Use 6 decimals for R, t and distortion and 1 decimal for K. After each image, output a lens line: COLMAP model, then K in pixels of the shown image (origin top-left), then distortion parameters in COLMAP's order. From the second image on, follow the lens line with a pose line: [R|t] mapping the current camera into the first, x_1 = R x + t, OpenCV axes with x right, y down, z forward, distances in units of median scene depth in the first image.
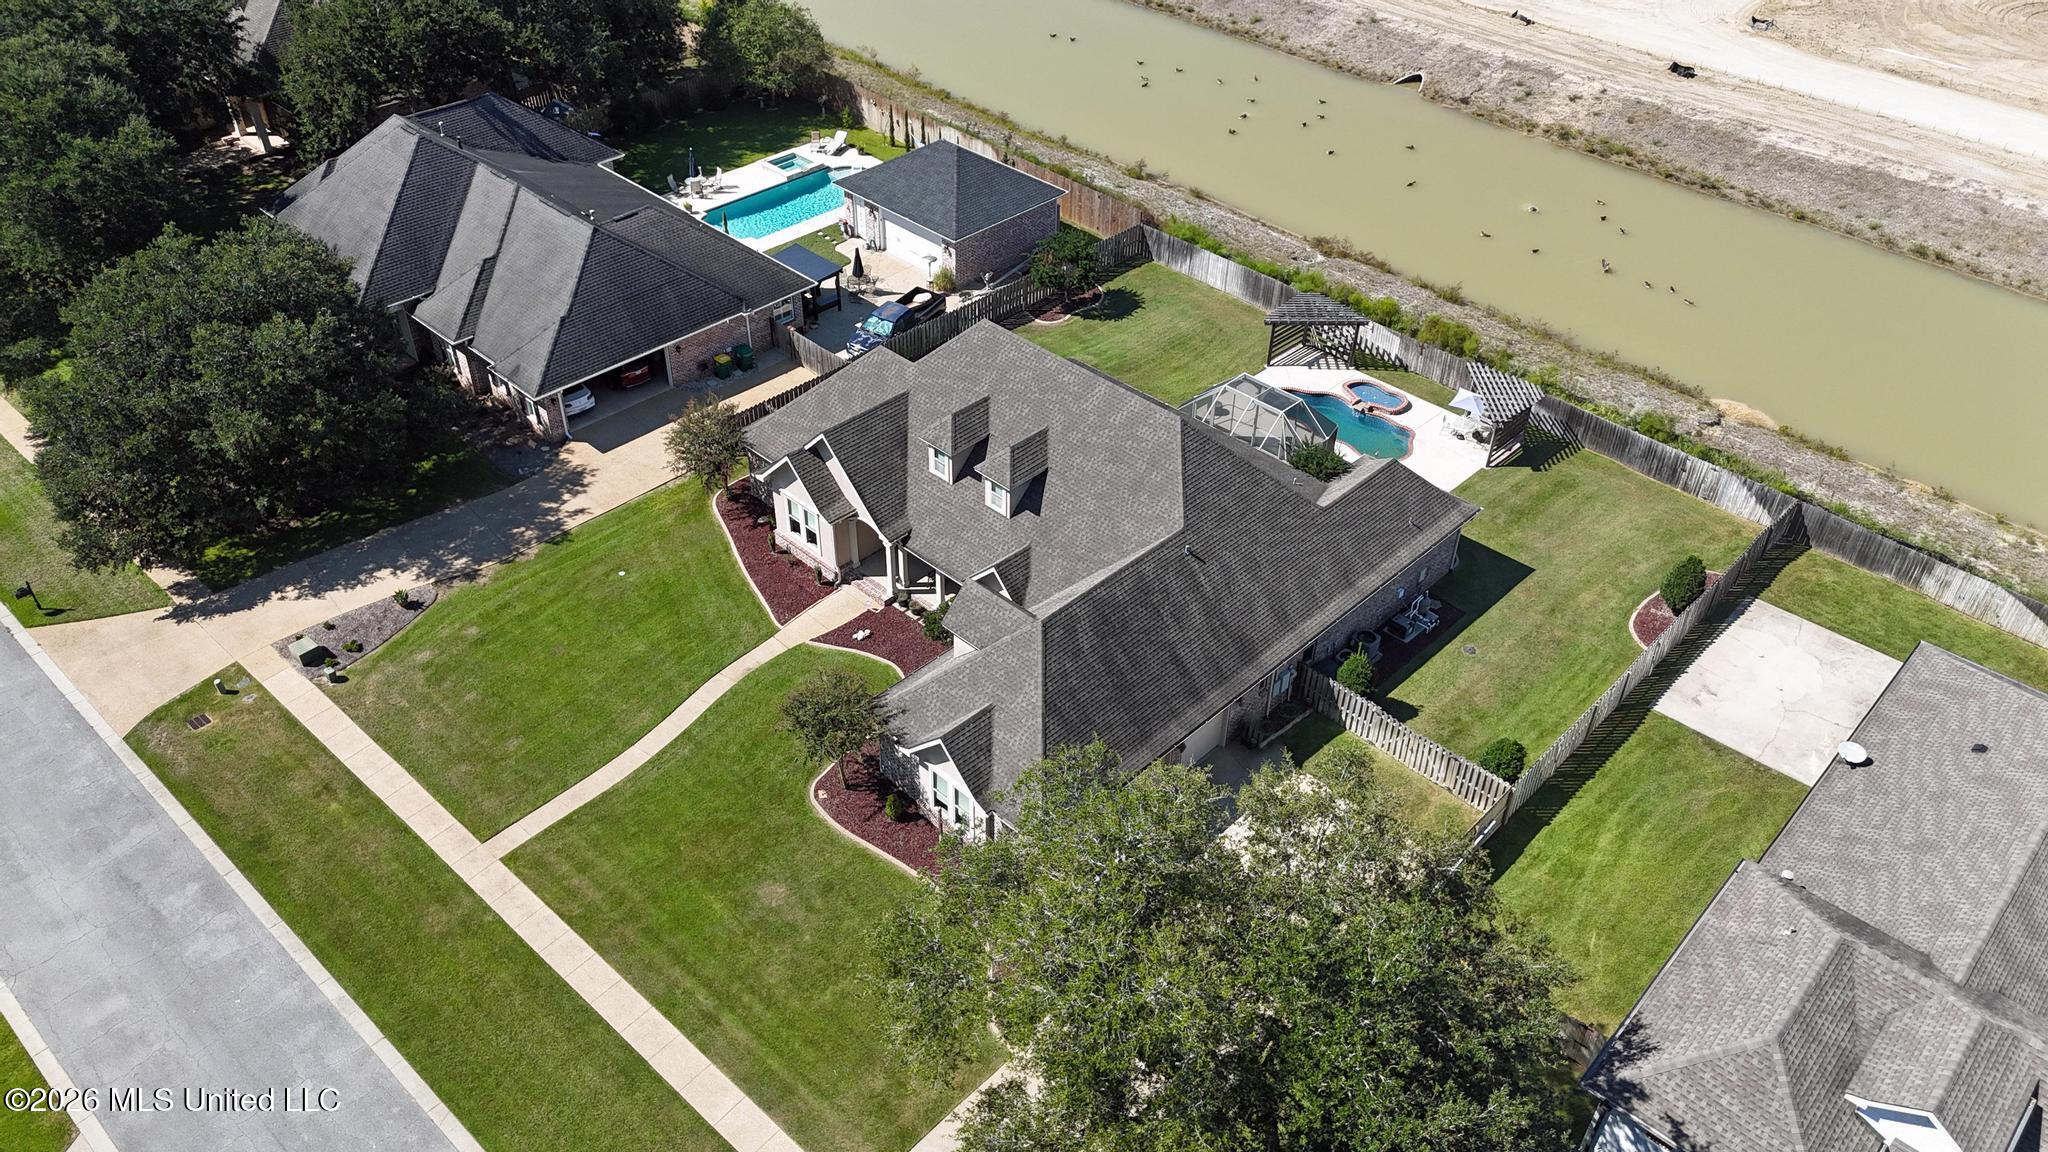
lens RADIAL K [[1505.7, 0, 1024.0], [0, 1505.7, 576.0], [0, 0, 1]] dist [0.067070, -0.083952]
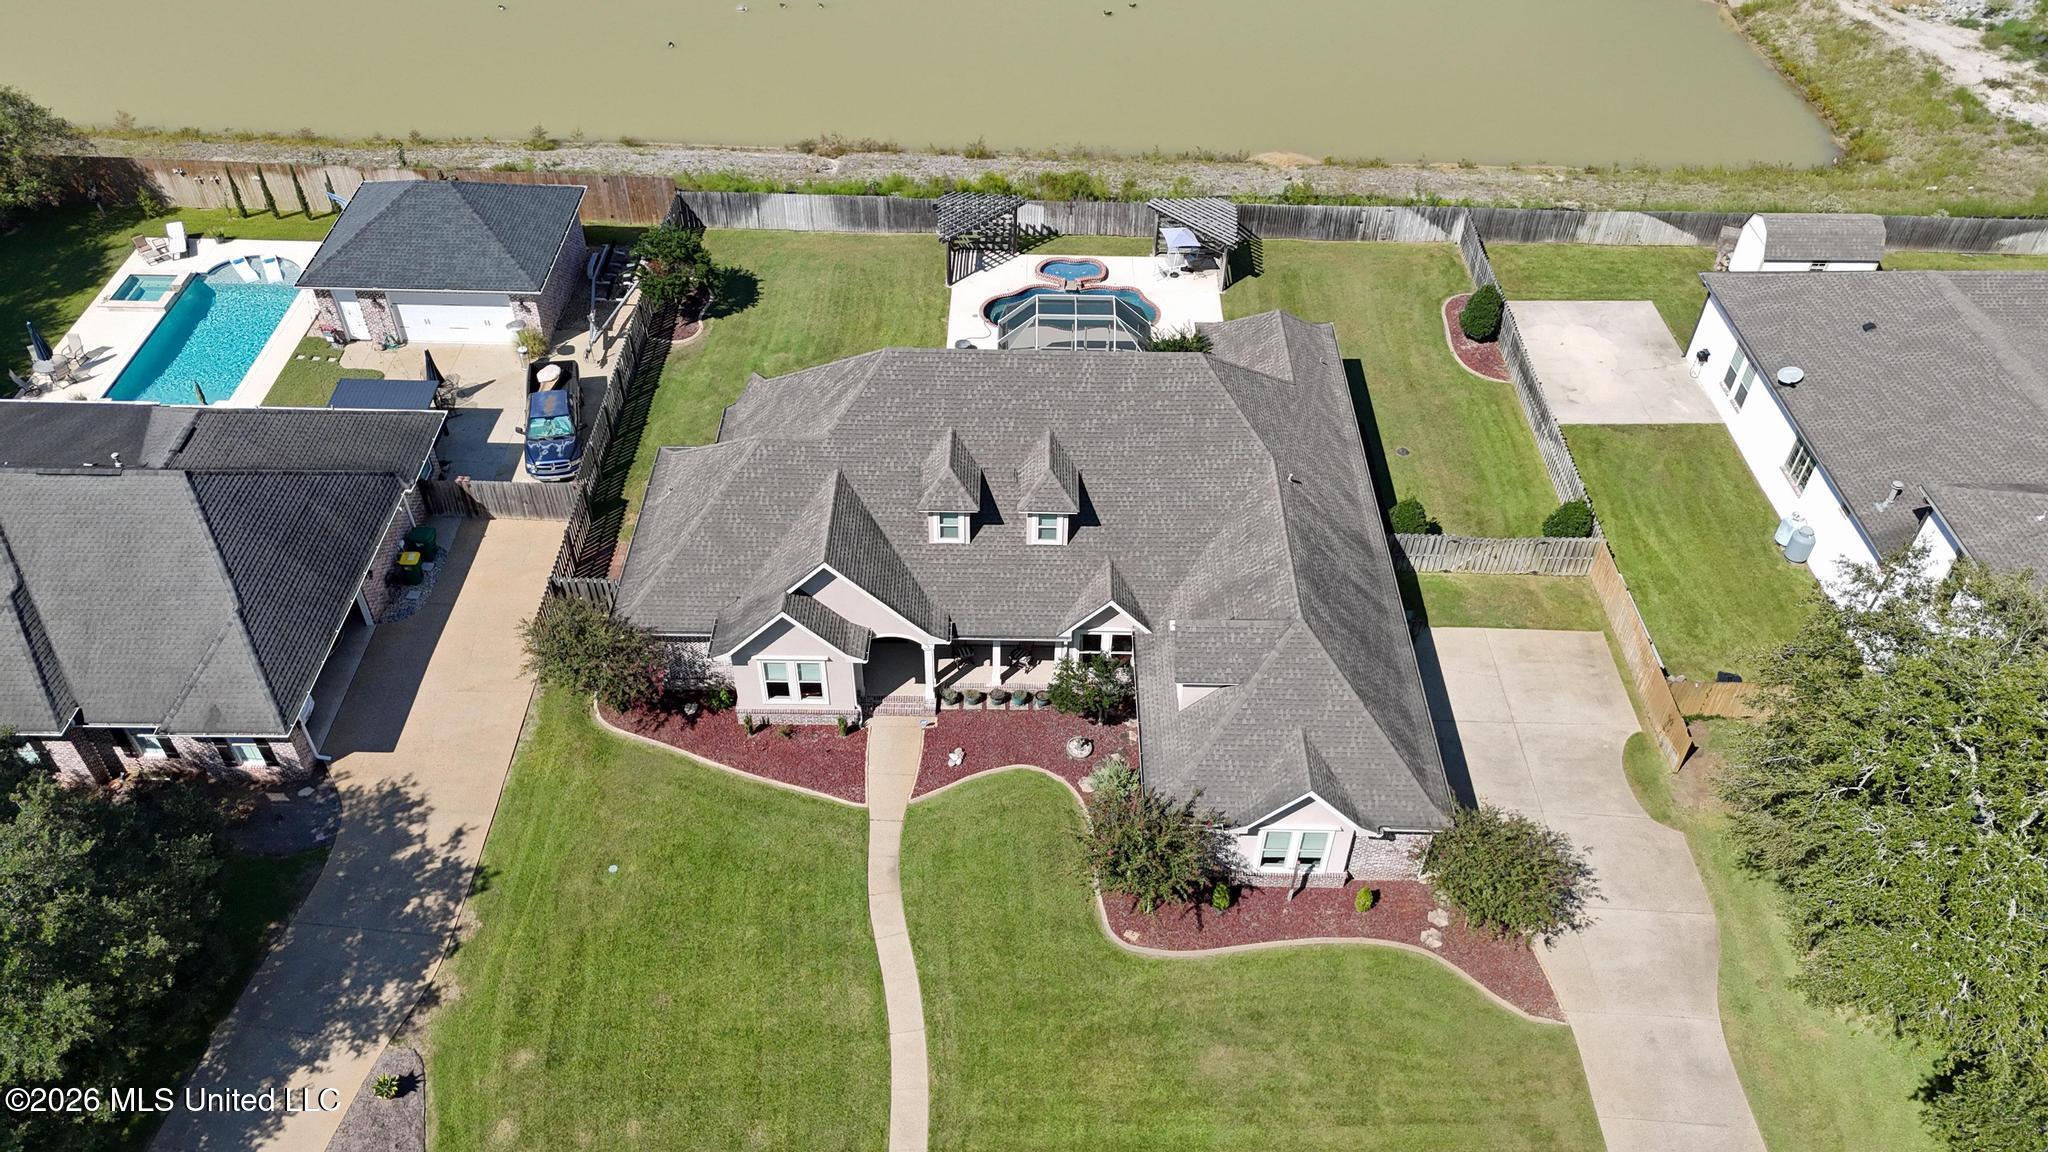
lens RADIAL K [[1505.7, 0, 1024.0], [0, 1505.7, 576.0], [0, 0, 1]] dist [0.067070, -0.083952]
pose [[0.720753, -0.476826, 0.503142, -0.379077], [0.428739, 0.876992, 0.216952, -0.178109], [-0.544700, 0.059348, 0.836528, 0.243795]]
